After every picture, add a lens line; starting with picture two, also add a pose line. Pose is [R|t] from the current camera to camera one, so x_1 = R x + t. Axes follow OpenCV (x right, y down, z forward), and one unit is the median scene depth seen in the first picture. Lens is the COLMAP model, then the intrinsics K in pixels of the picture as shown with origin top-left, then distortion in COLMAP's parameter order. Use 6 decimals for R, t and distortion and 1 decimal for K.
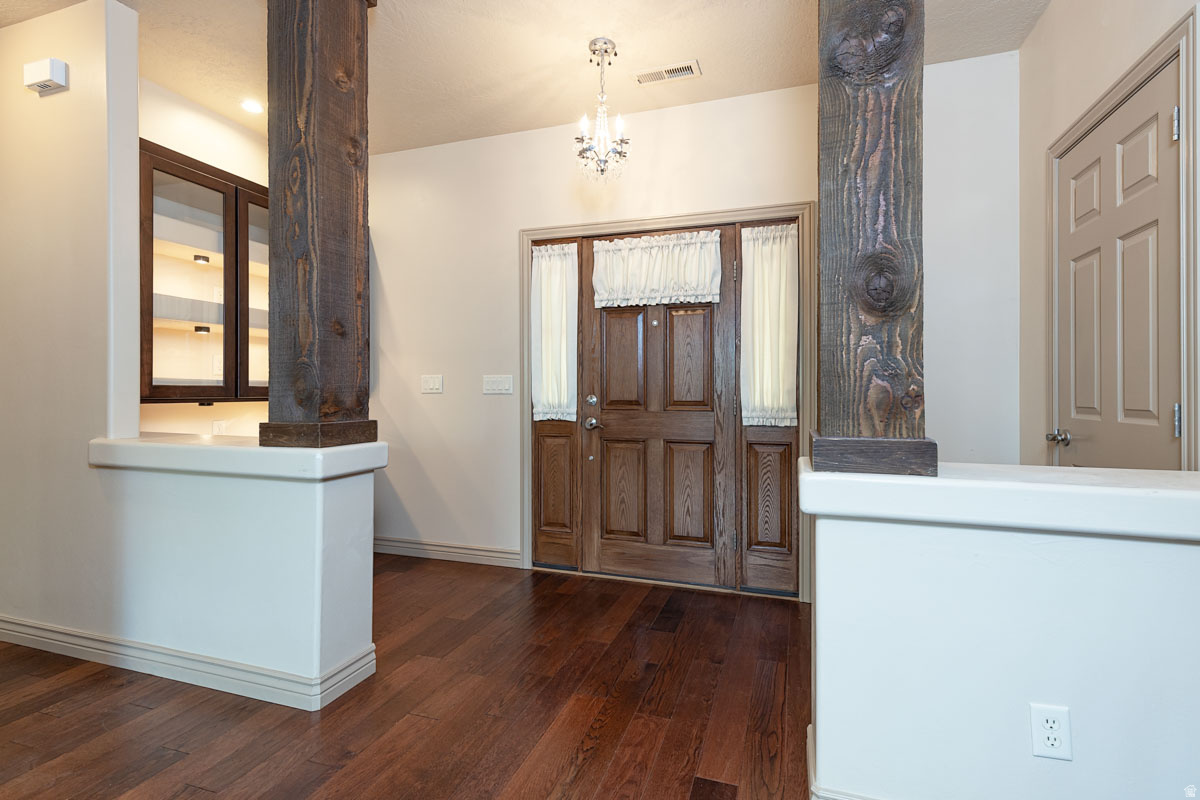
lens RADIAL K [[562.1, 0, 603.5], [0, 562.1, 392.3], [0, 0, 1]] dist [0.001053, 0.000134]
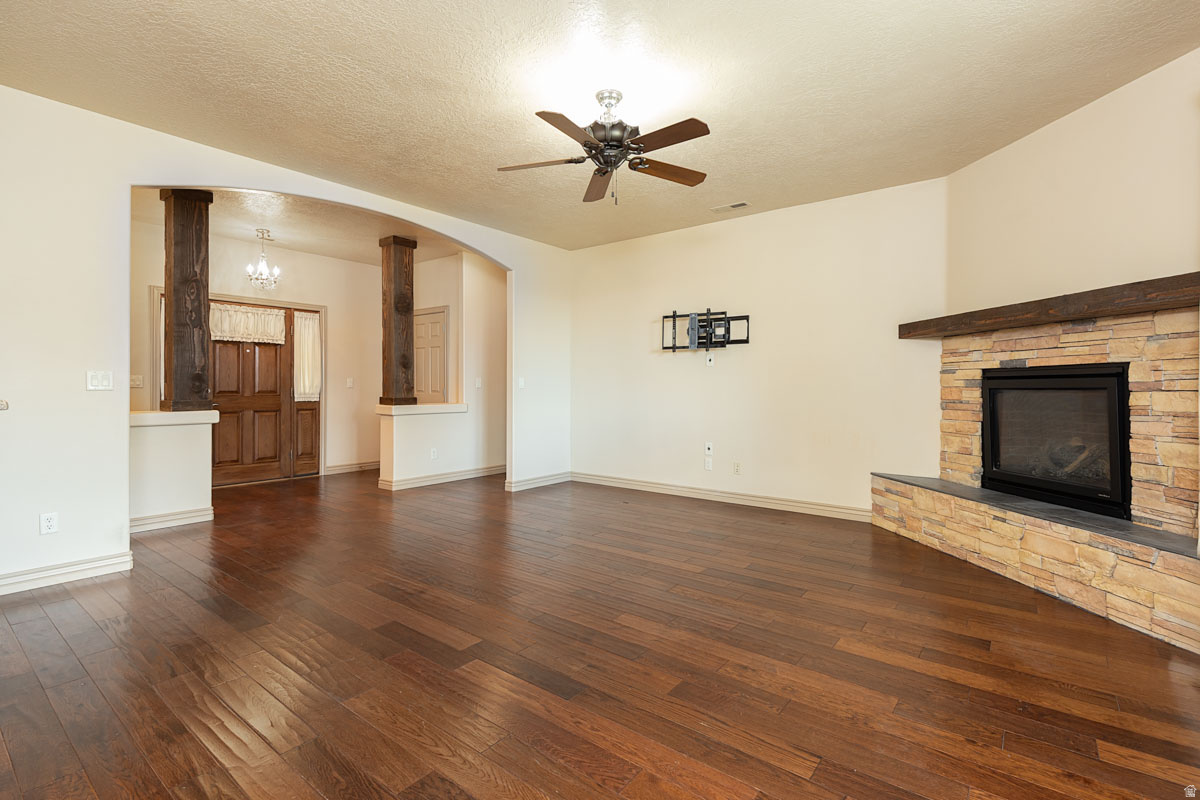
lens RADIAL K [[562.1, 0, 602.2], [0, 562.1, 389.3], [0, 0, 1]] dist [0.001053, 0.000134]
pose [[0.342914, -0.009566, 0.939318, -1.389668], [-0.000342, 0.999947, 0.010308, -0.010777], [-0.939367, -0.003857, 0.342892, -0.868934]]
